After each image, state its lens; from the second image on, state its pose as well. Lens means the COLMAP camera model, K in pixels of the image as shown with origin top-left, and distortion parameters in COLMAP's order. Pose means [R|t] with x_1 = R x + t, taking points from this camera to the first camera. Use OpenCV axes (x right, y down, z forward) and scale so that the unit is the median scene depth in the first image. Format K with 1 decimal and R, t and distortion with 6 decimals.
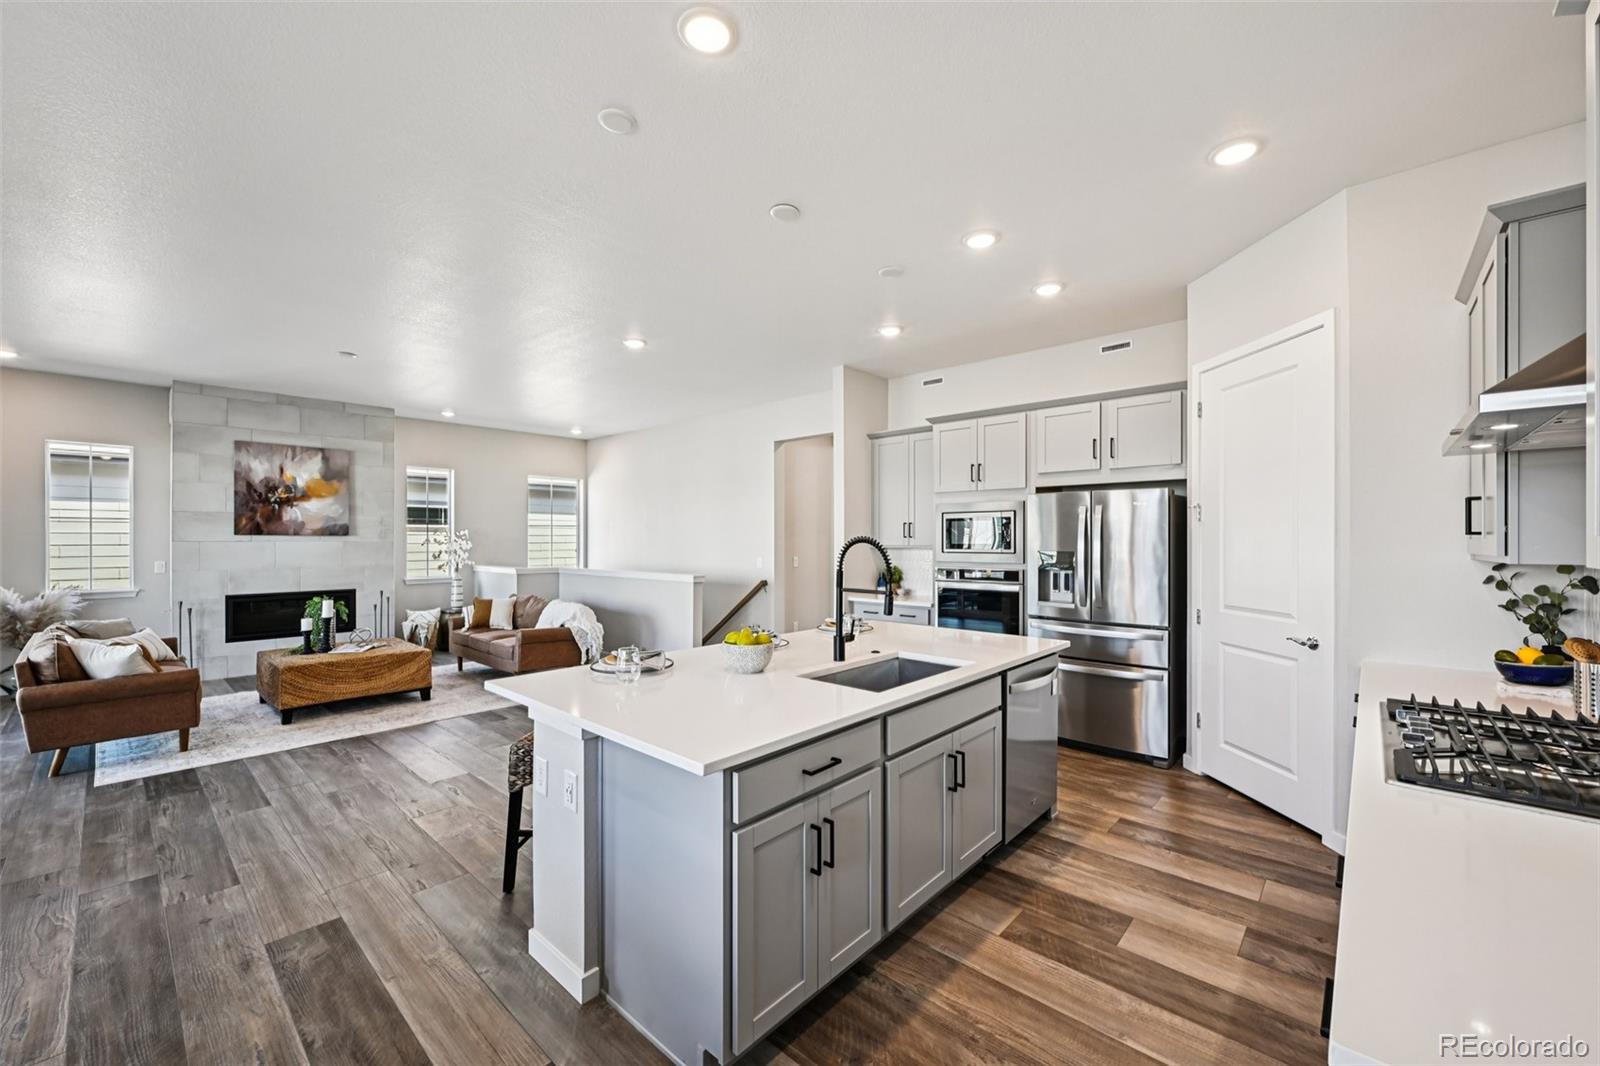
lens RADIAL K [[631.8, 0, 807.0], [0, 631.8, 540.1], [0, 0, 1]] dist [0.000384, -0.000050]
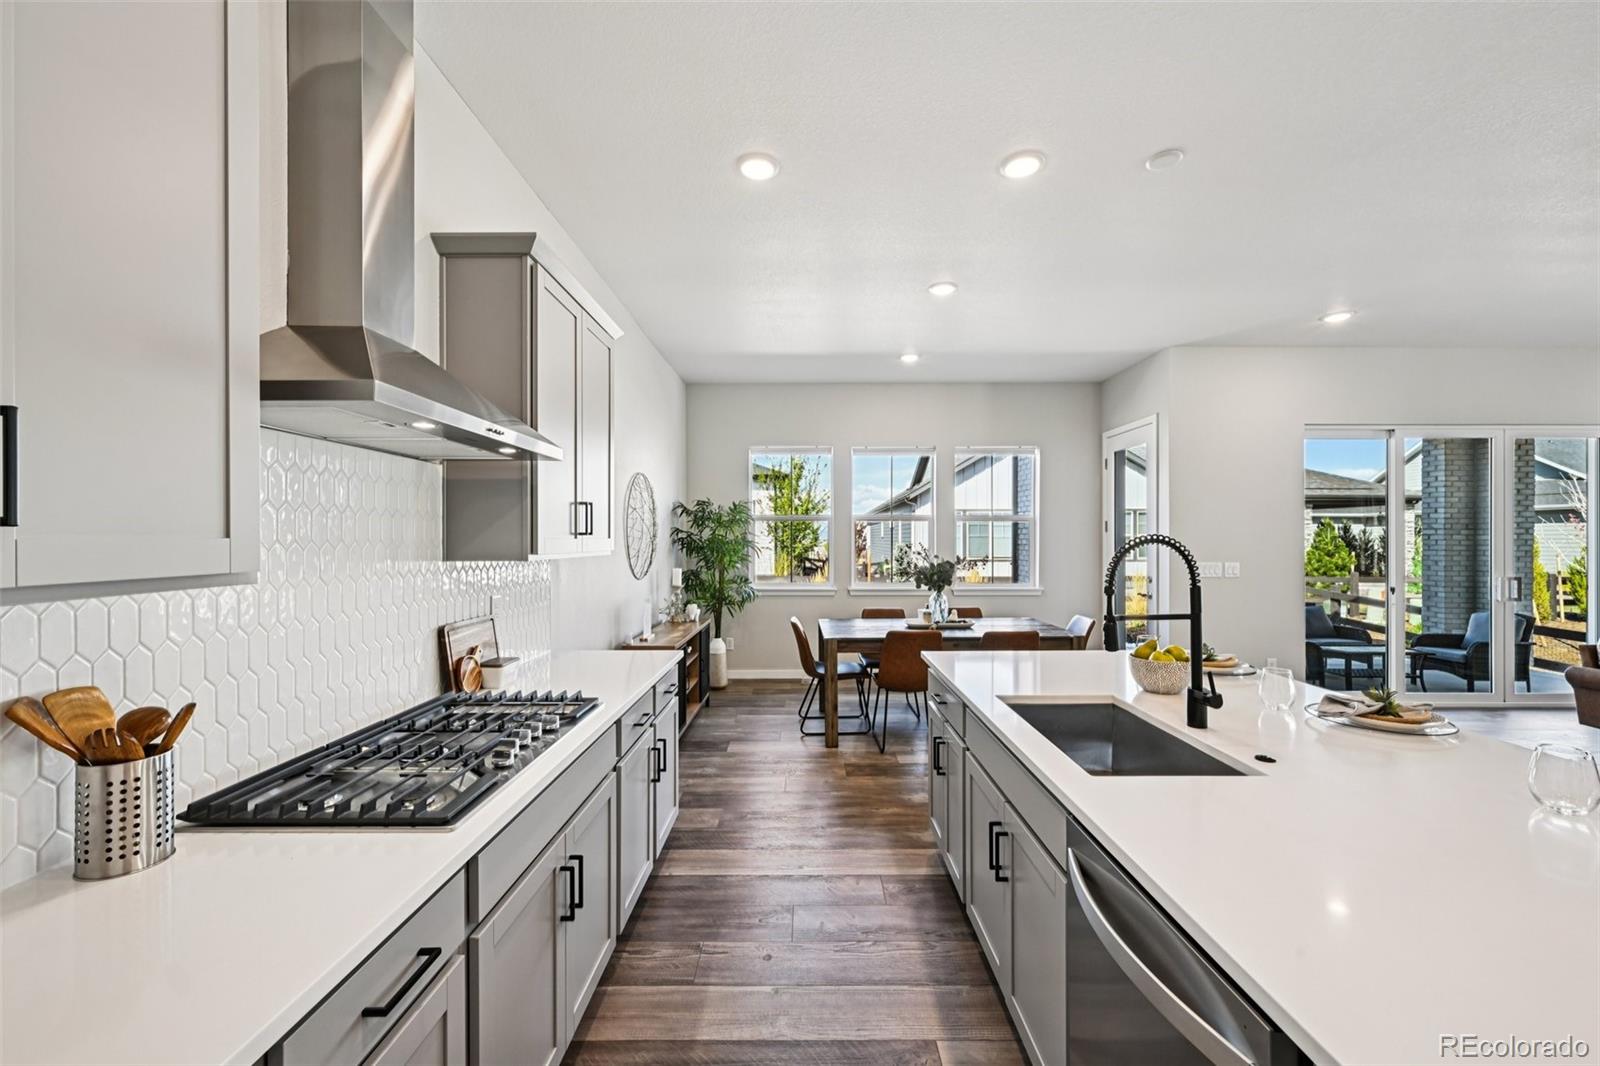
lens RADIAL K [[634.6, 0, 808.4], [0, 634.6, 544.9], [0, 0, 1]] dist [-0.001421, 0.000121]
pose [[-0.742393, 0.007690, -0.669921, 0.357483], [-0.000081, 0.999933, 0.011568, -0.001010], [0.669965, 0.008642, -0.742342, 0.556653]]
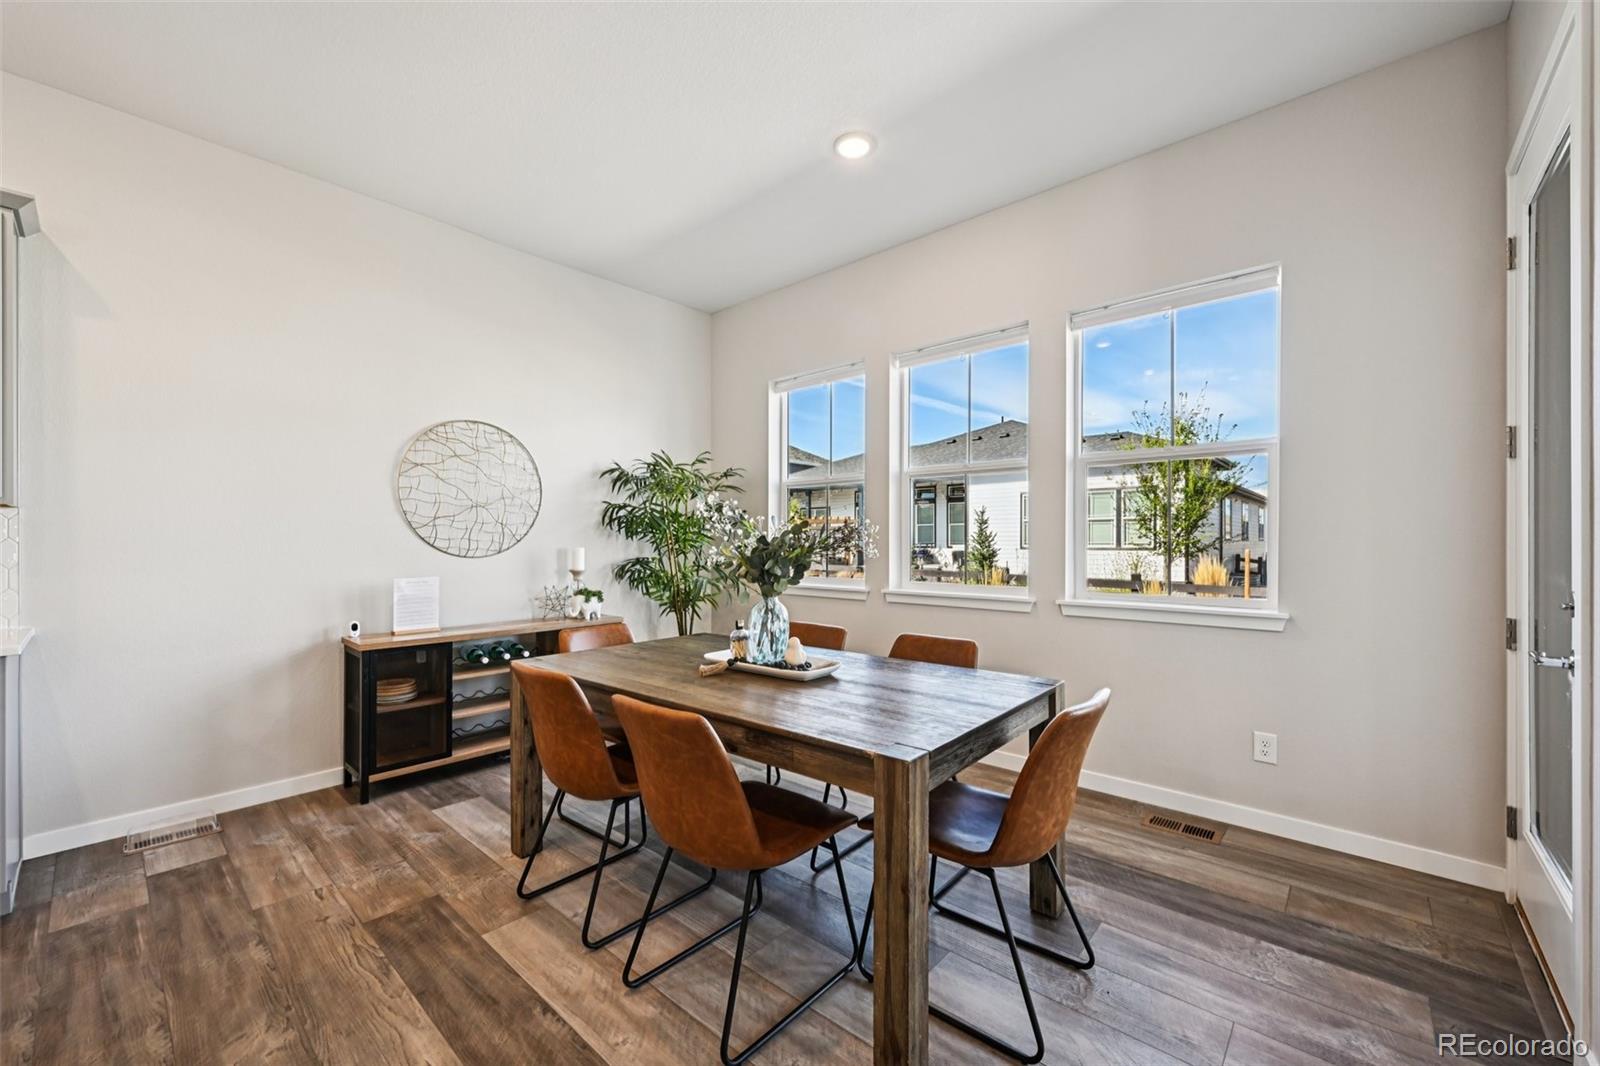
lens RADIAL K [[631.8, 0, 807.0], [0, 631.8, 540.1], [0, 0, 1]] dist [0.000384, -0.000050]
pose [[-0.999968, 0.000493, -0.007937, -0.323614], [0.000494, 1.000000, -0.000105, 0.033589], [0.007937, -0.000109, -0.999968, 0.452506]]
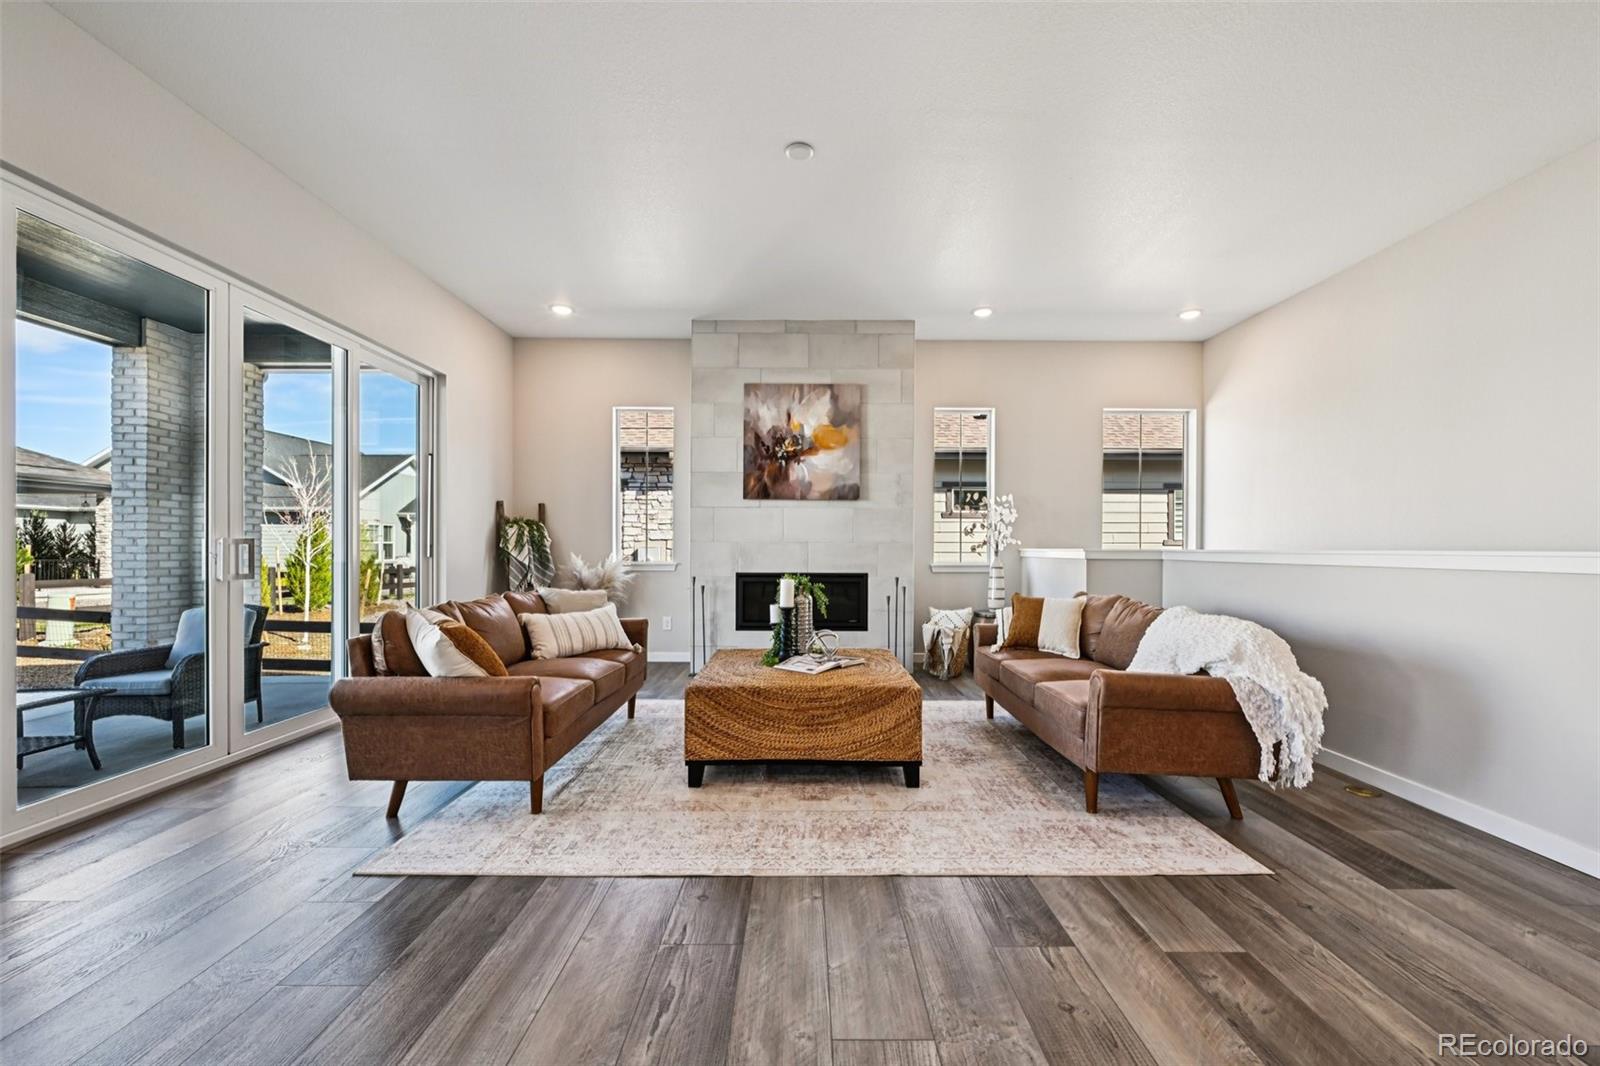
lens RADIAL K [[635.8, 0, 806.2], [0, 635.8, 545.6], [0, 0, 1]] dist [-0.001073, -0.000082]
pose [[0.669609, -0.000534, -0.742713, -0.263016], [-0.004851, 0.999975, -0.005093, 0.060201], [0.742698, 0.007013, 0.669590, 0.554158]]
